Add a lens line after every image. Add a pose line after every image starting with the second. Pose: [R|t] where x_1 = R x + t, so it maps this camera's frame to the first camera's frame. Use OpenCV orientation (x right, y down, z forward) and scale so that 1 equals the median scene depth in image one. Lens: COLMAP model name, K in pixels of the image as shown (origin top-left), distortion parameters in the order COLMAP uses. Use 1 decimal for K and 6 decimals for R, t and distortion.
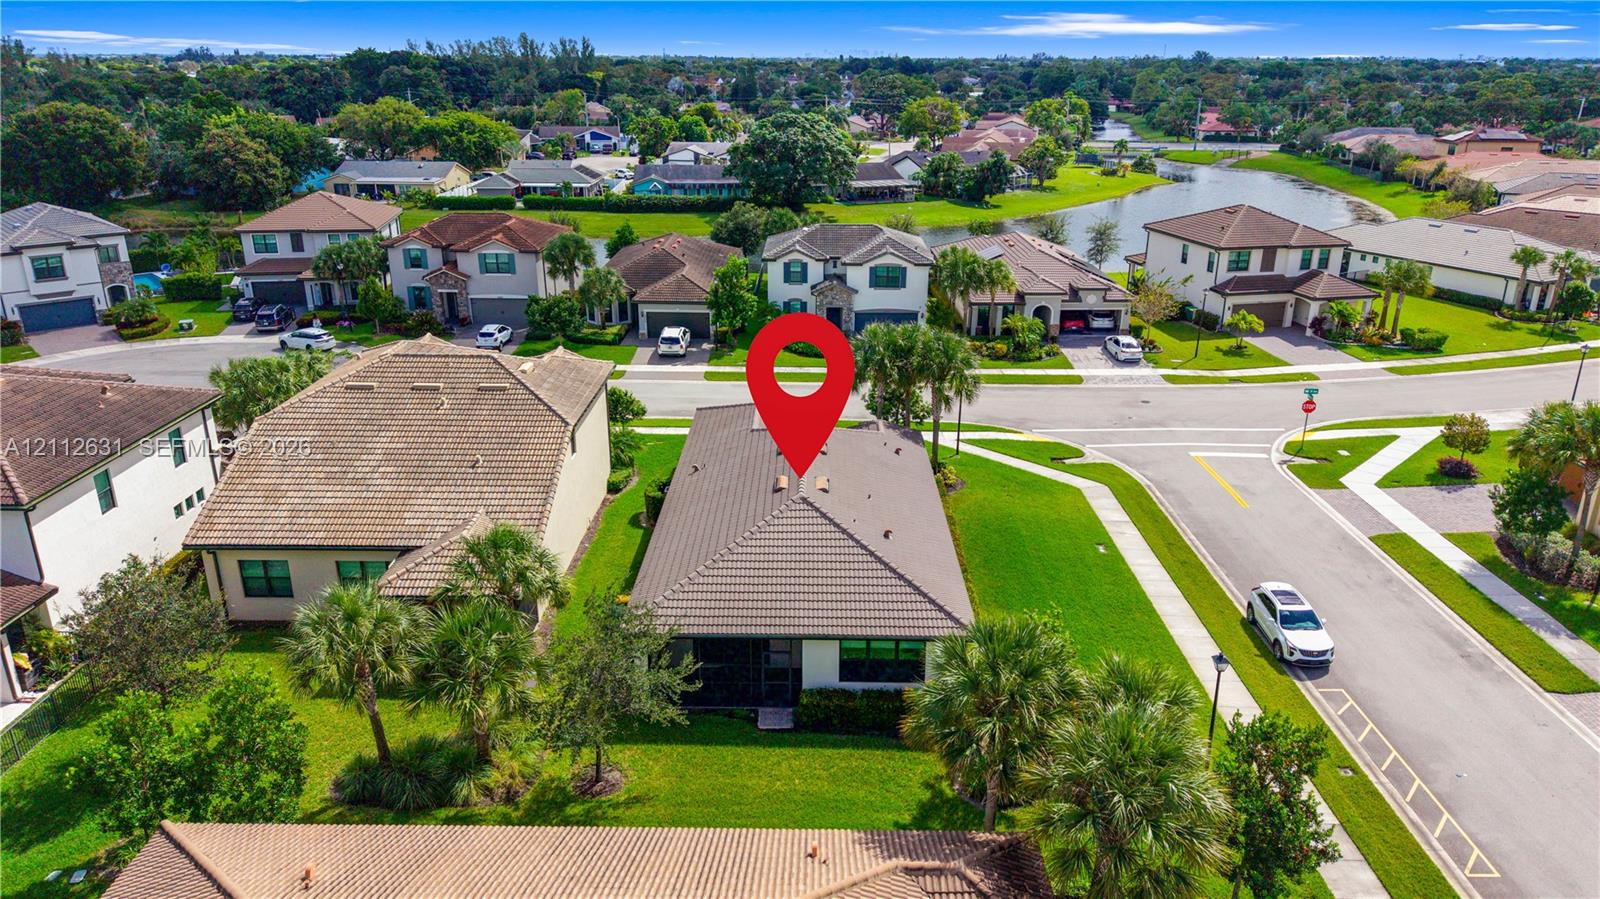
lens RADIAL K [[1071.0, 0, 802.4], [0, 1071.0, 452.8], [0, 0, 1]] dist [0.041385, -0.040114]
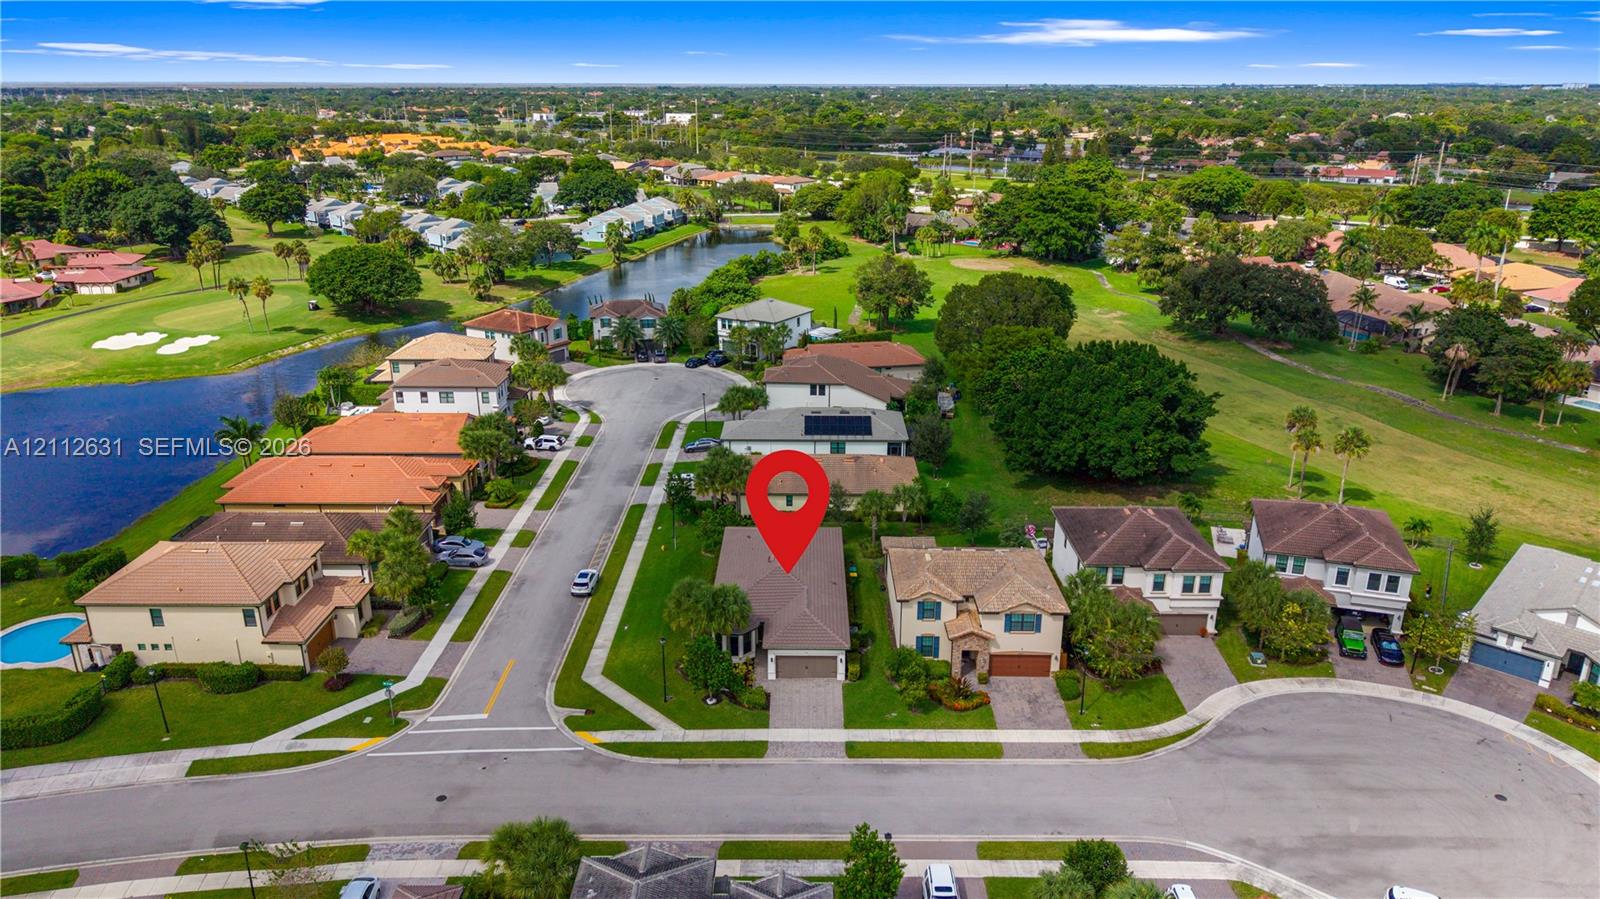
lens RADIAL K [[1063.8, 0, 800.1], [0, 1063.8, 454.9], [0, 0, 1]] dist [0.057480, -0.072595]
pose [[-0.999975, -0.002100, -0.006685, -0.013211], [-0.005875, 0.771358, 0.636374, -0.799065], [0.003820, 0.636398, -0.771352, 1.328022]]
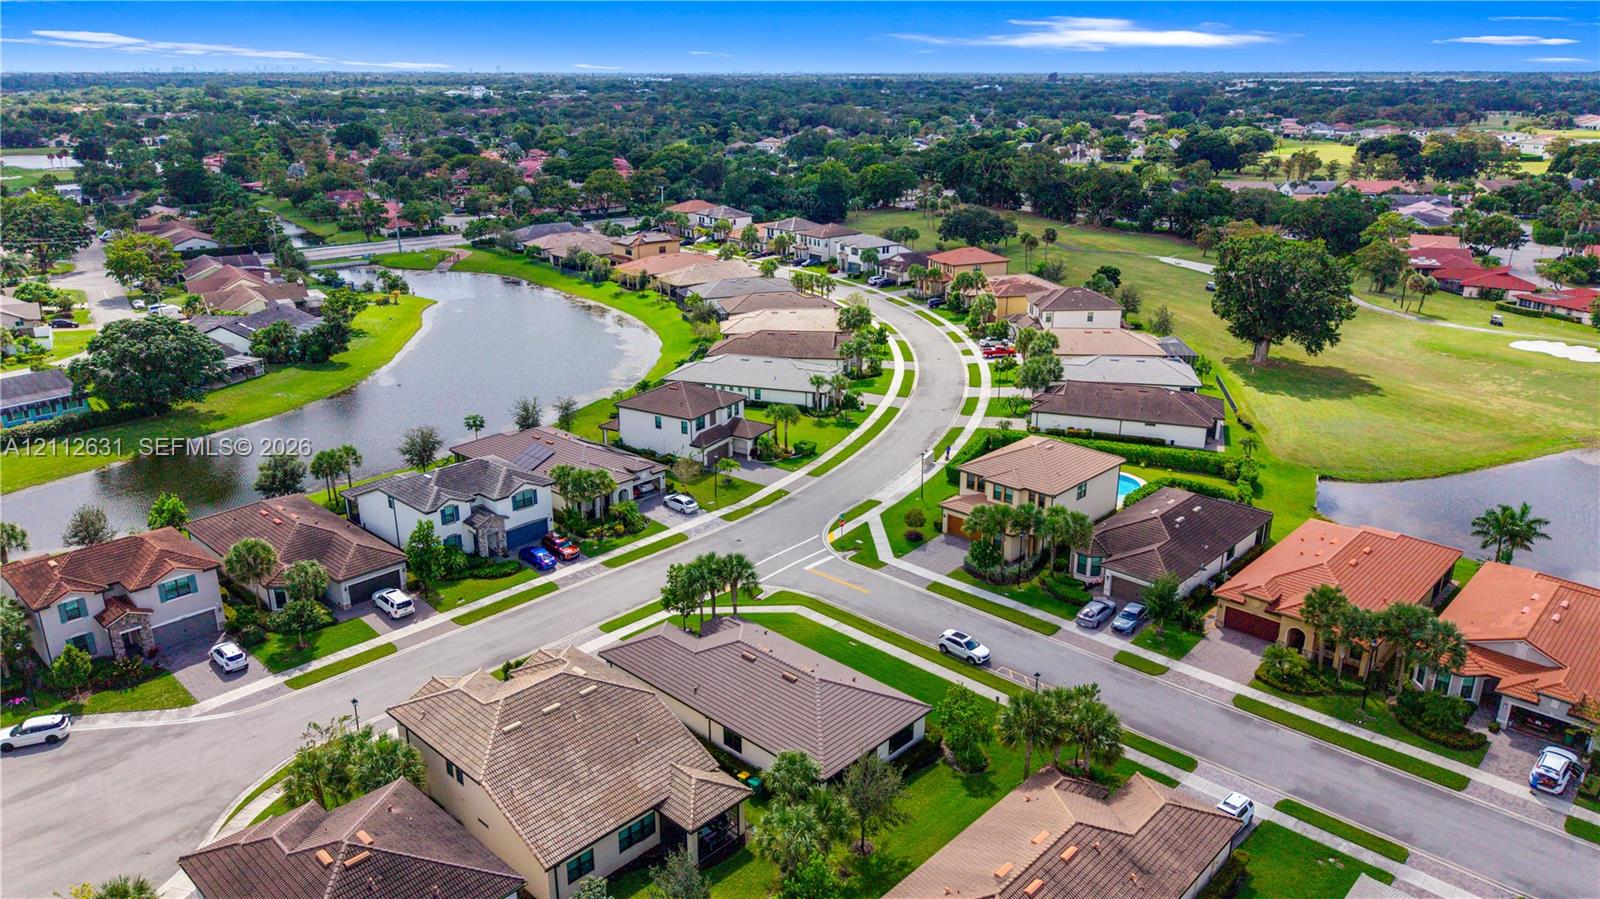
lens RADIAL K [[1090.8, 0, 800.0], [0, 1090.8, 449.5], [0, 0, 1]] dist [0.086921, -0.144947]
pose [[0.677125, -0.243615, 0.694373, -0.598217], [0.257643, 0.962370, 0.086396, -0.247615], [-0.689291, 0.120399, 0.714411, -0.199624]]
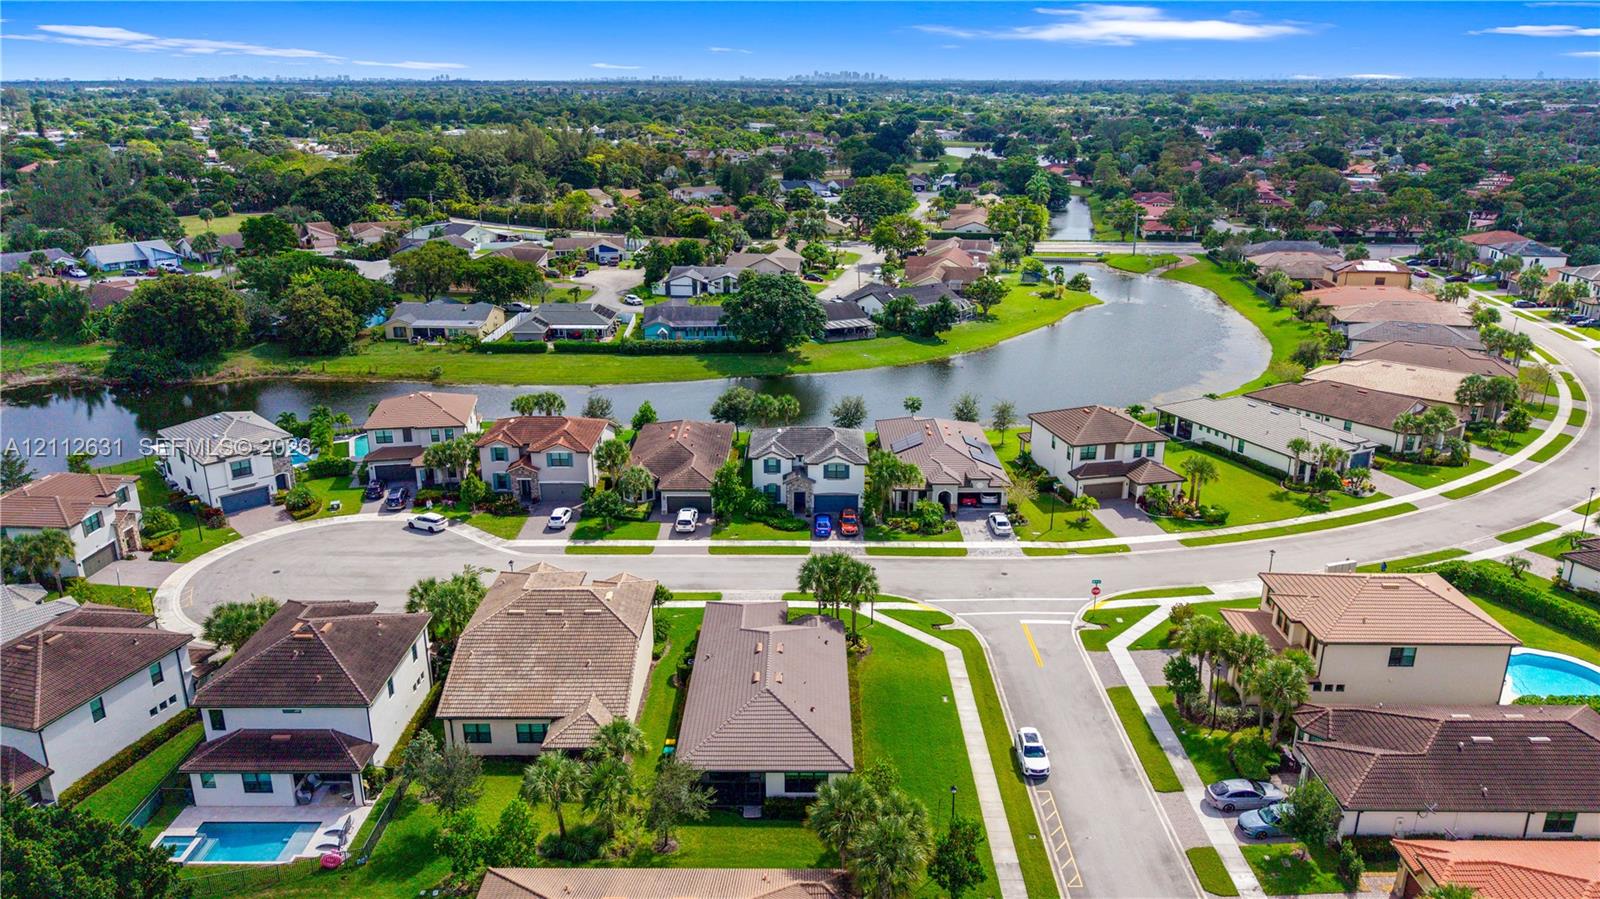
lens RADIAL K [[1081.4, 0, 802.3], [0, 1081.4, 457.3], [0, 0, 1]] dist [0.091312, -0.149732]
pose [[0.999959, -0.005853, 0.006953, 0.023679], [0.005982, 0.999807, -0.018726, -0.153623], [-0.006842, 0.018767, 0.999800, -0.428222]]
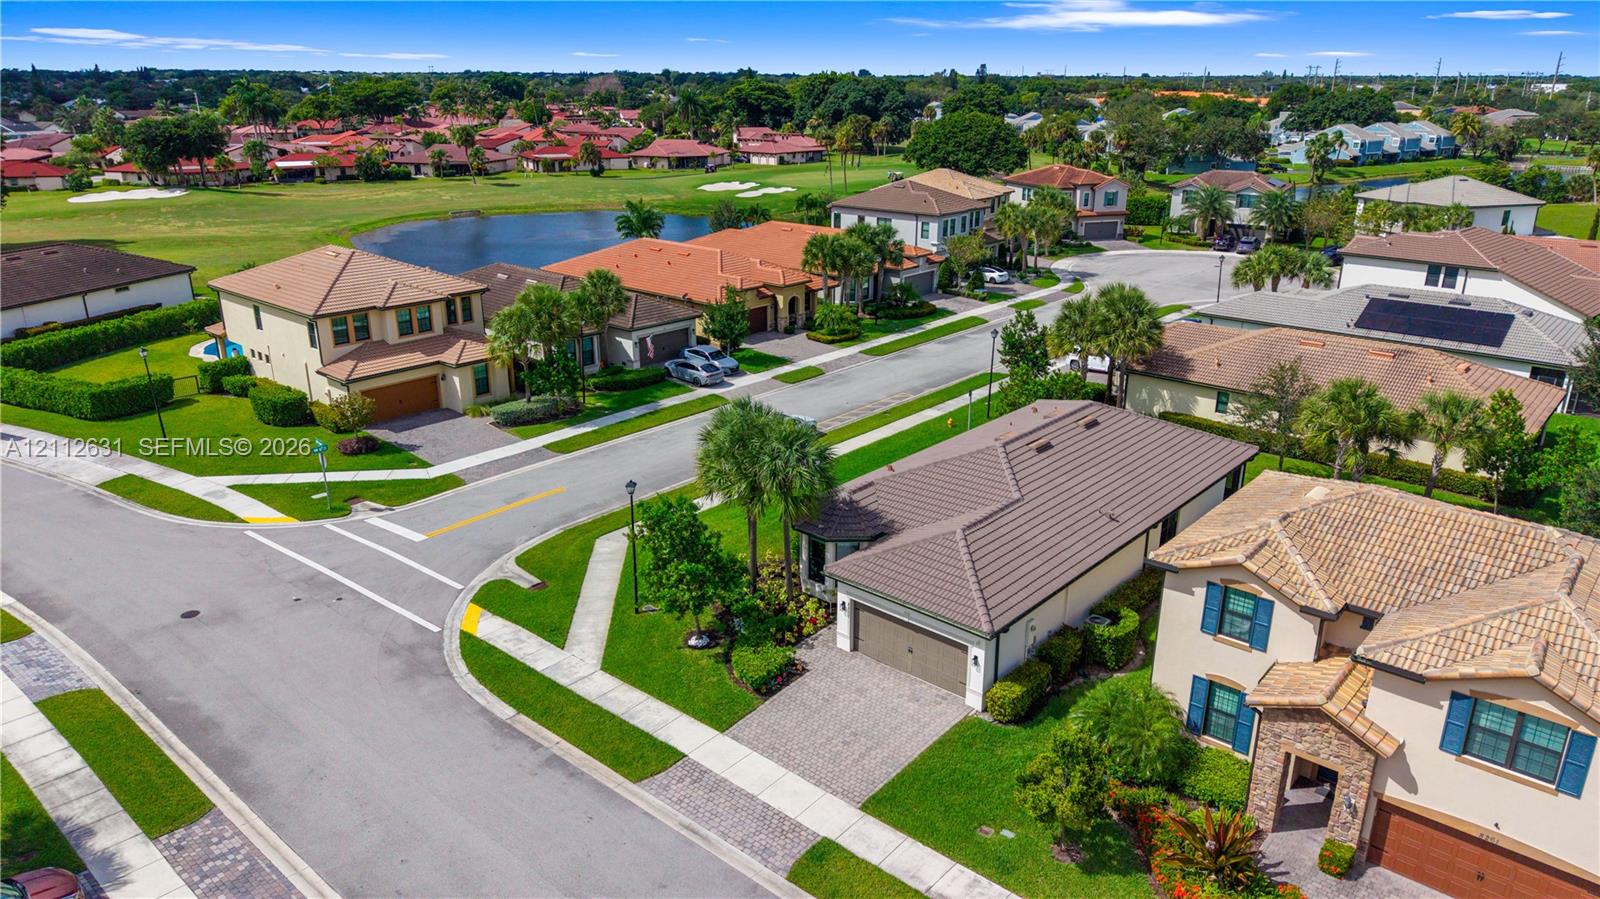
lens RADIAL K [[1063.8, 0, 800.1], [0, 1063.8, 454.9], [0, 0, 1]] dist [0.057480, -0.072595]
pose [[-0.760300, -0.223967, 0.609740, -0.241346], [0.218318, 0.795969, 0.564597, -0.322016], [-0.611786, 0.562380, -0.556279, 0.903816]]
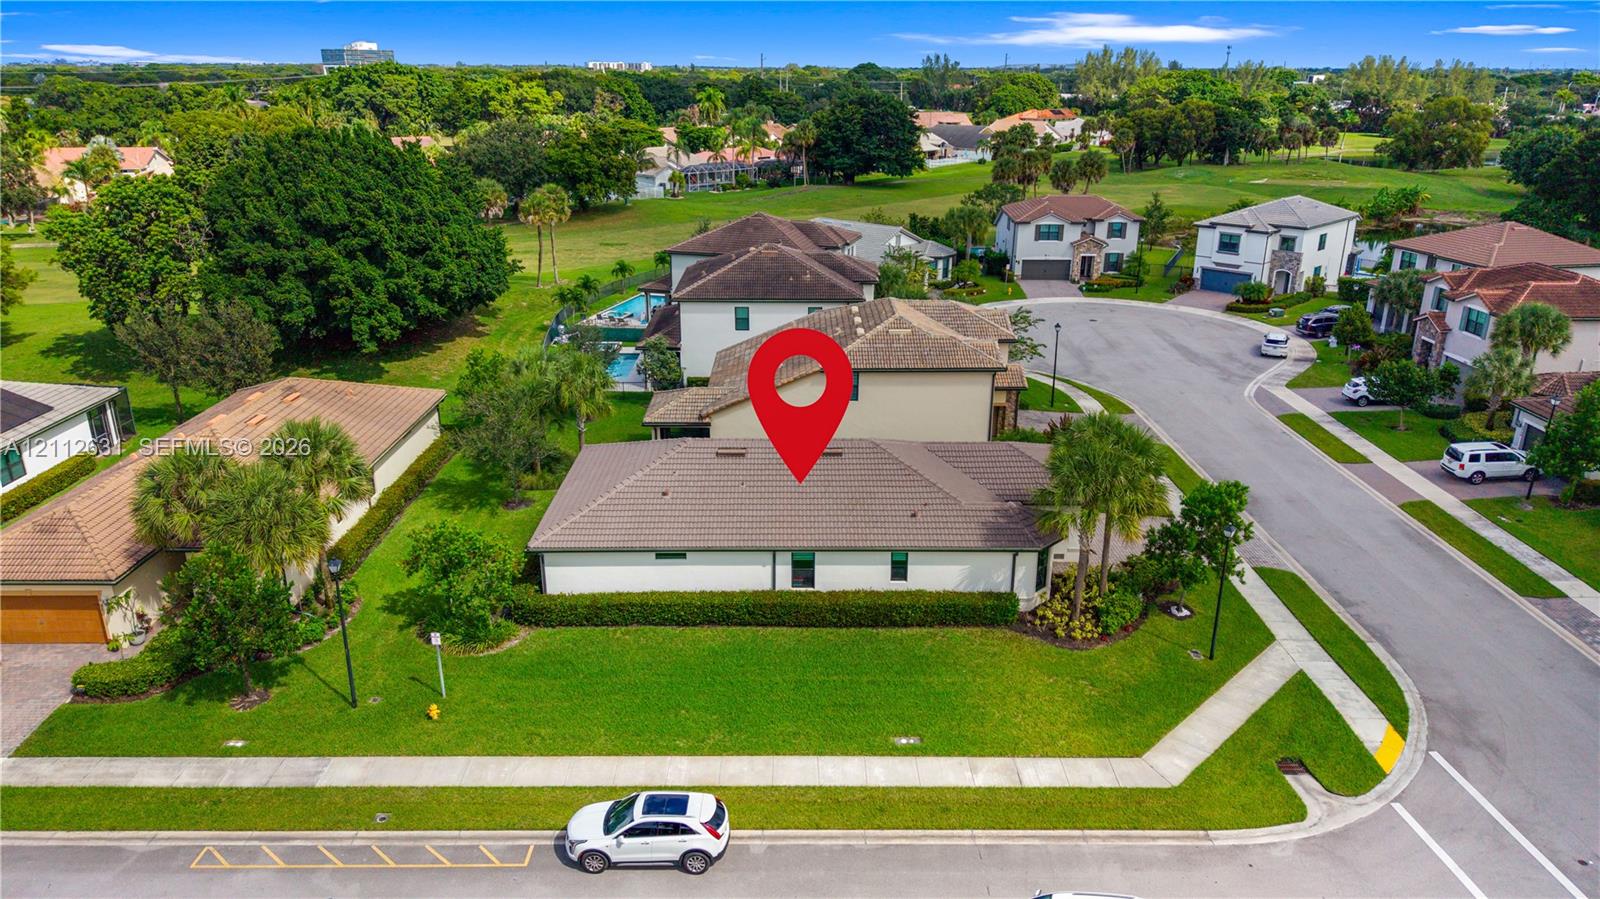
lens RADIAL K [[1075.1, 0, 800.0], [0, 1075.1, 449.5], [0, 0, 1]] dist [0.007405, 0.000963]
pose [[0.023226, 0.332378, -0.942860, 0.522087], [-0.348070, 0.886796, 0.304040, -0.164157], [0.937181, 0.321120, 0.136288, 0.447333]]
